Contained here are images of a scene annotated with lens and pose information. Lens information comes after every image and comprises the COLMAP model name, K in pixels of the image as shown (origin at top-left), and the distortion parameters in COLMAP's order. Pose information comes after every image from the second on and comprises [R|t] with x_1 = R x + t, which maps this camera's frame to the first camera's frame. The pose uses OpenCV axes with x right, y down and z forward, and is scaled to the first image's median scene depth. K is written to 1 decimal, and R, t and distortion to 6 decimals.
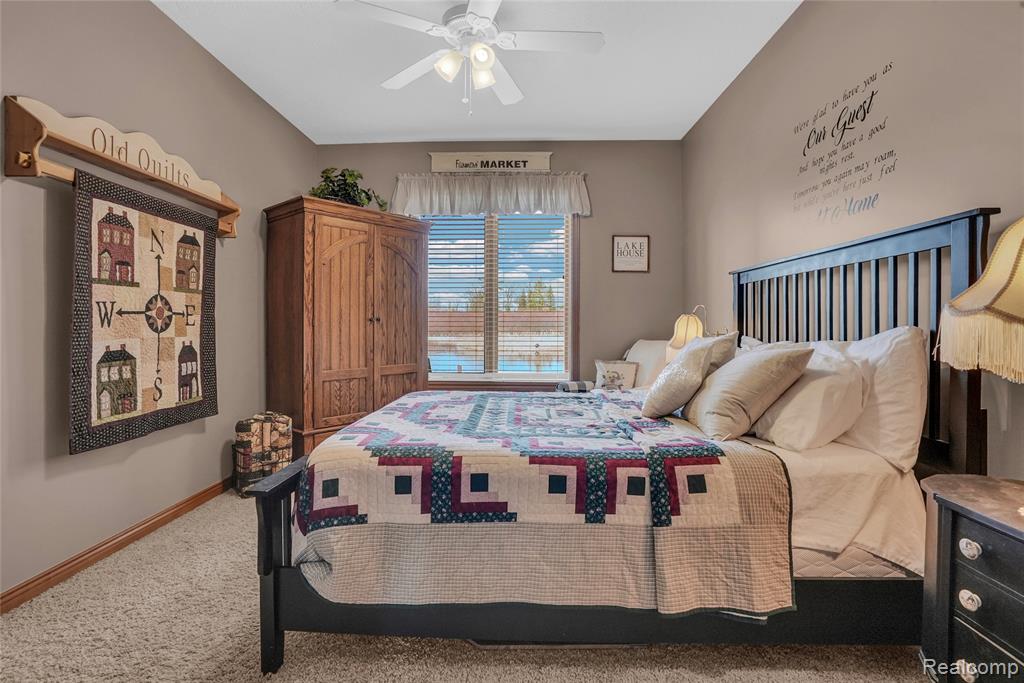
lens RADIAL K [[494.1, 0, 489.7], [0, 494.1, 321.3], [0, 0, 1]] dist [-0.070143, 0.034830]
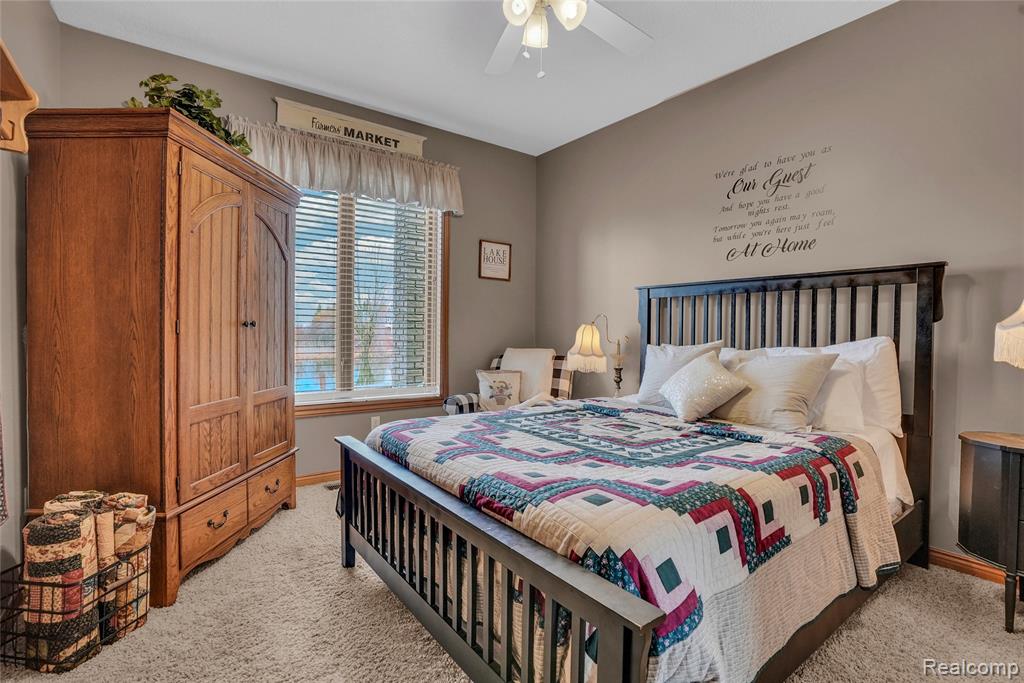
lens RADIAL K [[494.5, 0, 514.8], [0, 494.5, 332.6], [0, 0, 1]] dist [-0.061957, 0.026231]
pose [[0.763576, 0.004702, 0.645701, -0.422593], [-0.010484, 0.999932, 0.005115, 0.001322], [-0.645633, -0.010675, 0.763573, 0.284320]]
